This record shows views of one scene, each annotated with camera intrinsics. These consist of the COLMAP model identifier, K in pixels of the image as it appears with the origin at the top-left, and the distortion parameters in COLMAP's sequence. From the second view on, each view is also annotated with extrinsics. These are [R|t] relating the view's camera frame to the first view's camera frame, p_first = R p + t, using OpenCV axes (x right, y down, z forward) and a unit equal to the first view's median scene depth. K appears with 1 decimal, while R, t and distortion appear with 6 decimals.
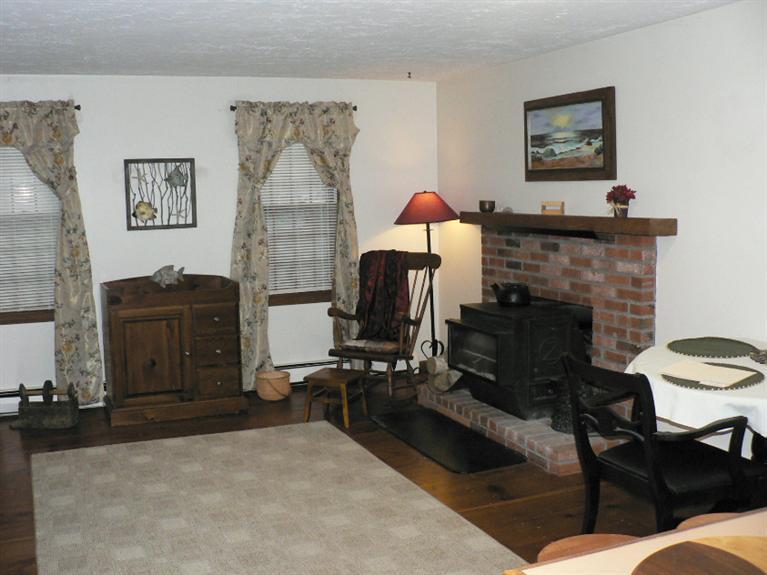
lens RADIAL K [[897.8, 0, 383.5], [0, 897.8, 287.5], [0, 0, 1]] dist [-0.139763, 0.047023]
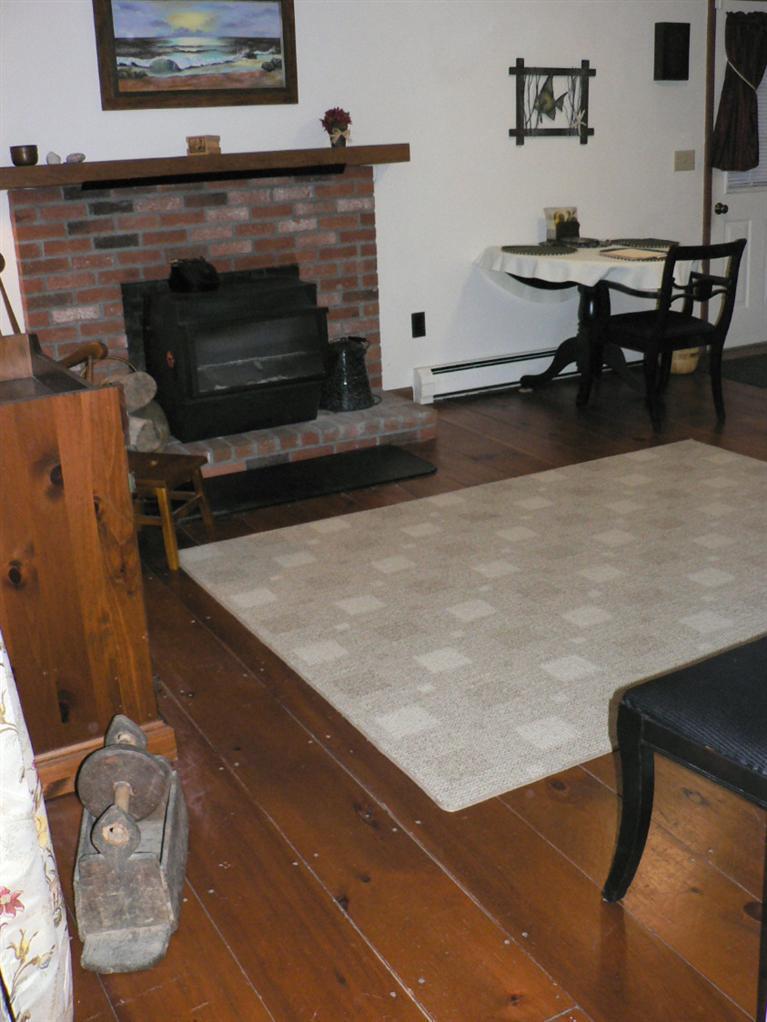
lens RADIAL K [[1196.2, 0, 383.5], [0, 1196.2, 511.0], [0, 0, 1]] dist [-0.139763, 0.047023]
pose [[-0.162553, -0.281393, 0.945724, -0.826772], [0.148146, 0.940647, 0.305346, -0.081280], [-0.975515, 0.189740, -0.111217, 1.040602]]
